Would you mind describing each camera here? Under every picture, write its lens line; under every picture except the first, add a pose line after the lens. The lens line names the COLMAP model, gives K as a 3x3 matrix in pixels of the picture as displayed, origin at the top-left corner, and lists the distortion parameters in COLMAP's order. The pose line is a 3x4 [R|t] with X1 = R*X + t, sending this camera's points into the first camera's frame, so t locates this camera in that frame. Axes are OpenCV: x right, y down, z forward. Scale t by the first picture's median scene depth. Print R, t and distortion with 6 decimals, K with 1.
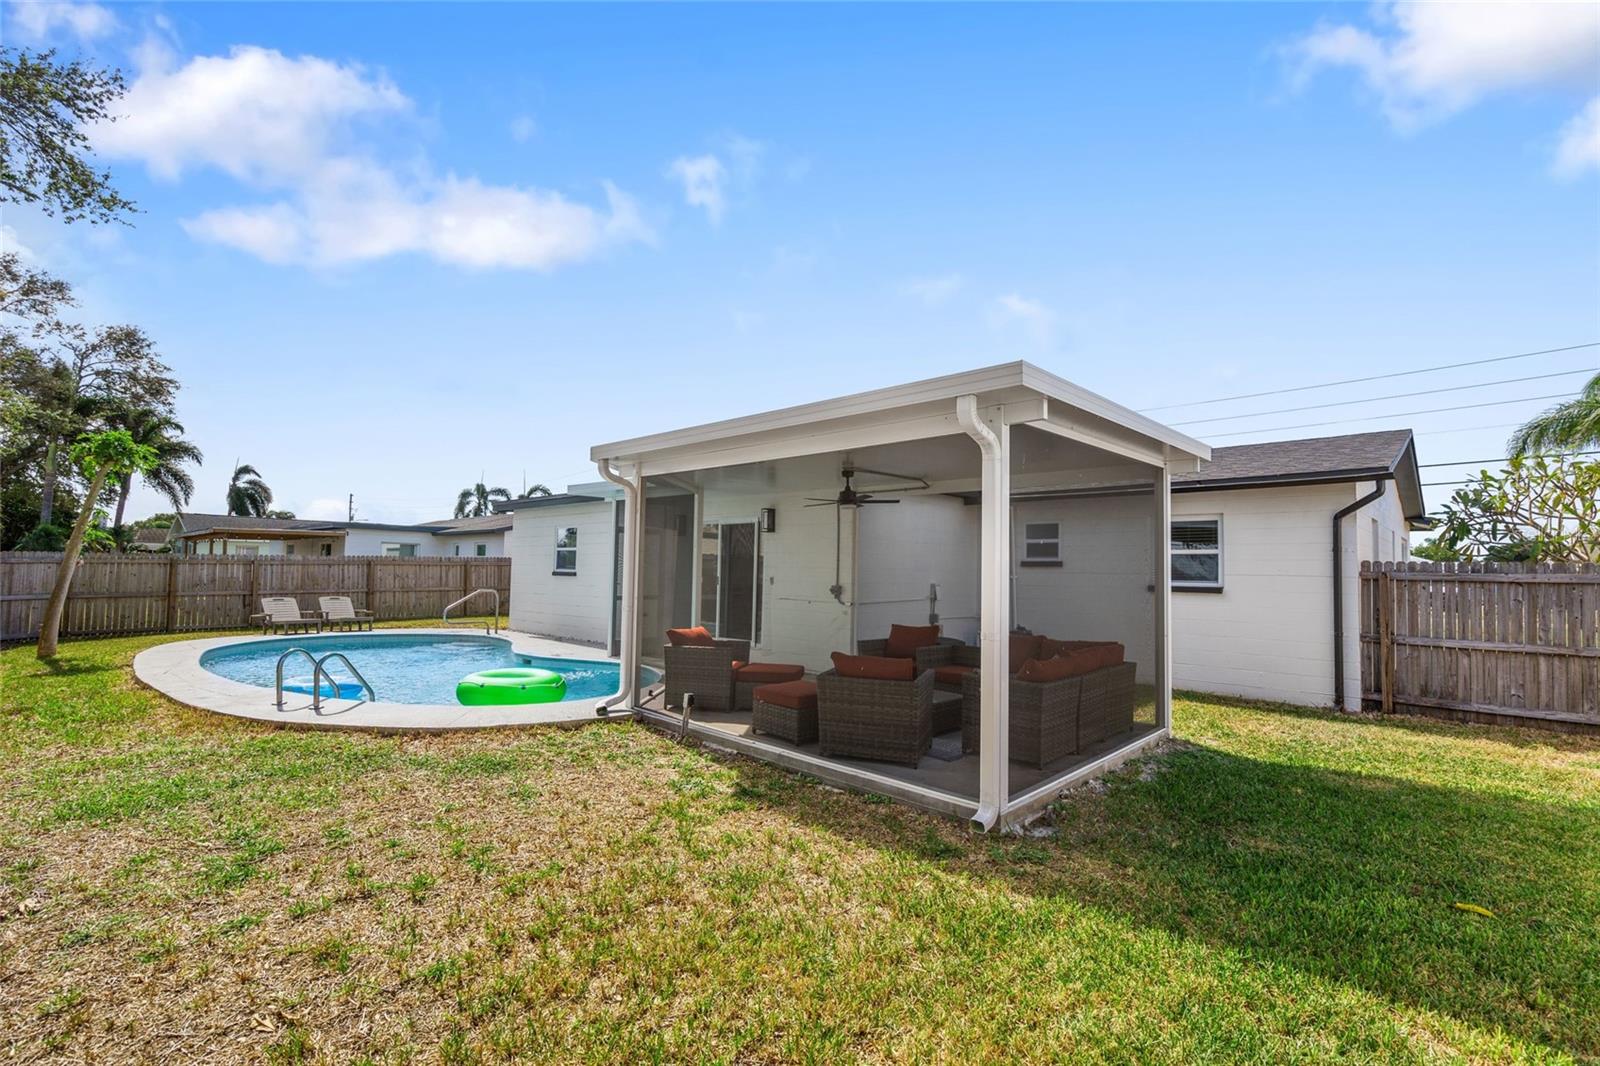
lens RADIAL K [[725.3, 0, 798.5], [0, 725.3, 534.0], [0, 0, 1]] dist [-0.009431, 0.004053]
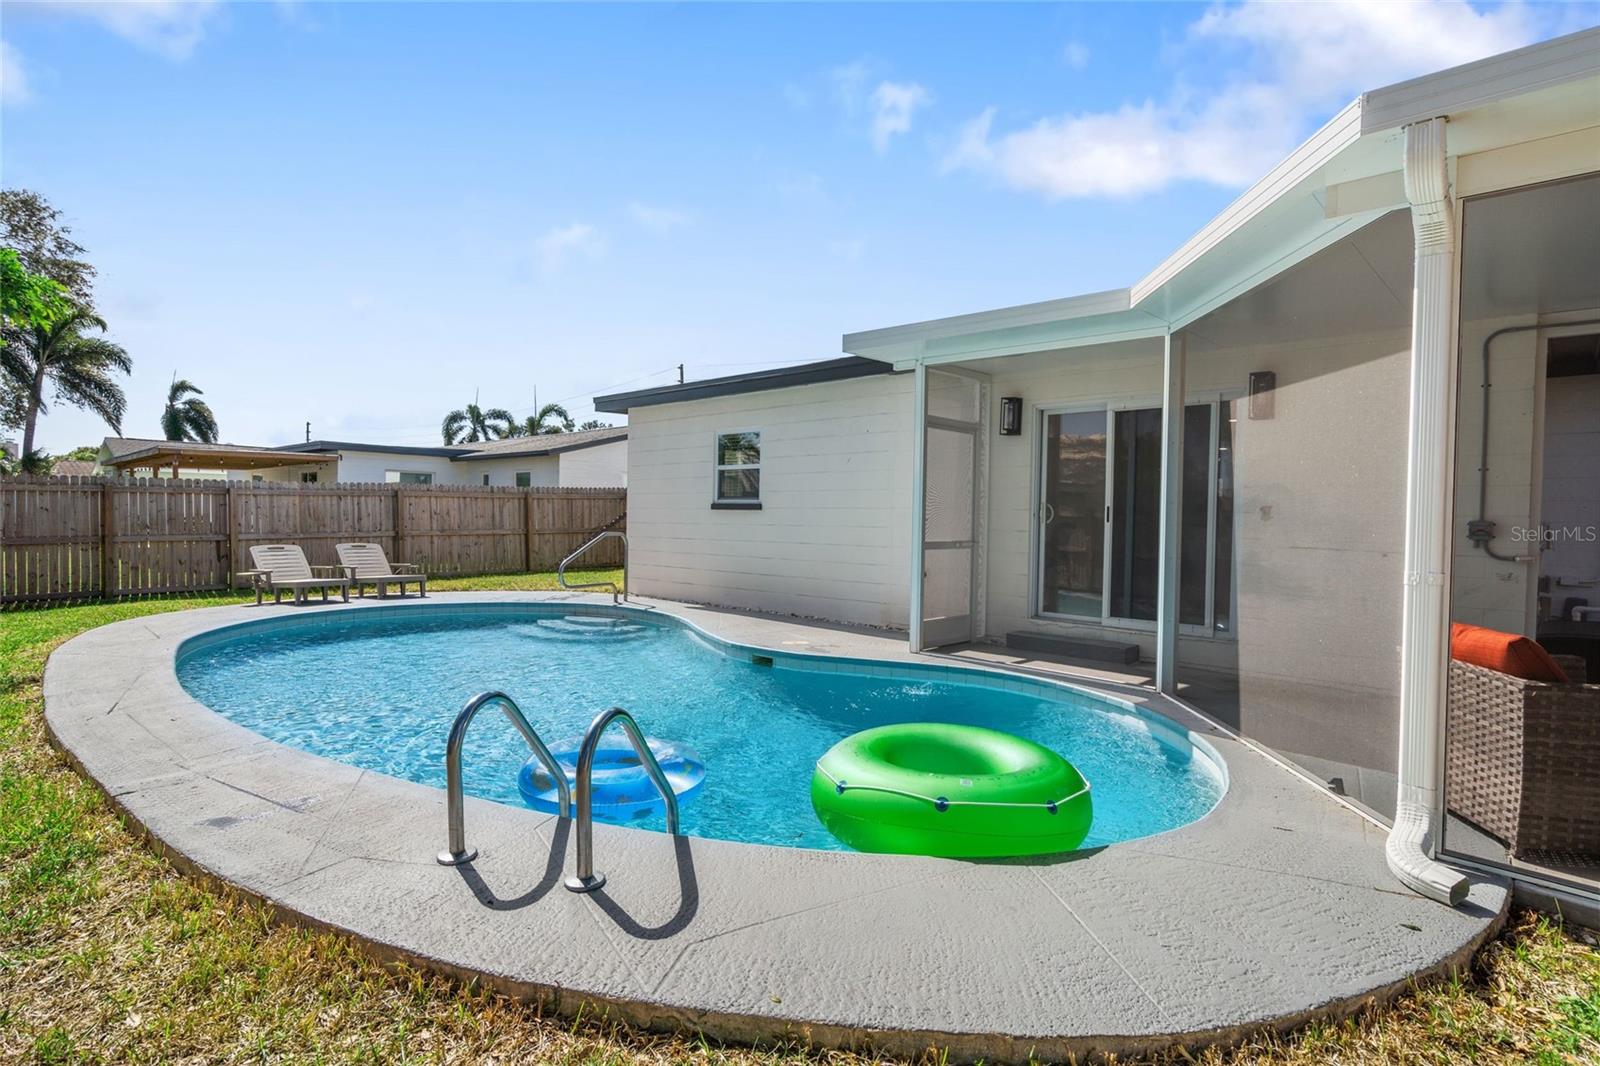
lens RADIAL K [[809.5, 0, 802.6], [0, 809.5, 532.7], [0, 0, 1]] dist [-0.001359, -0.000350]
pose [[1.000000, -0.000943, 0.000320, -0.201305], [0.000917, 0.997193, 0.074874, 0.018947], [-0.000390, -0.074873, 0.997193, 0.228015]]
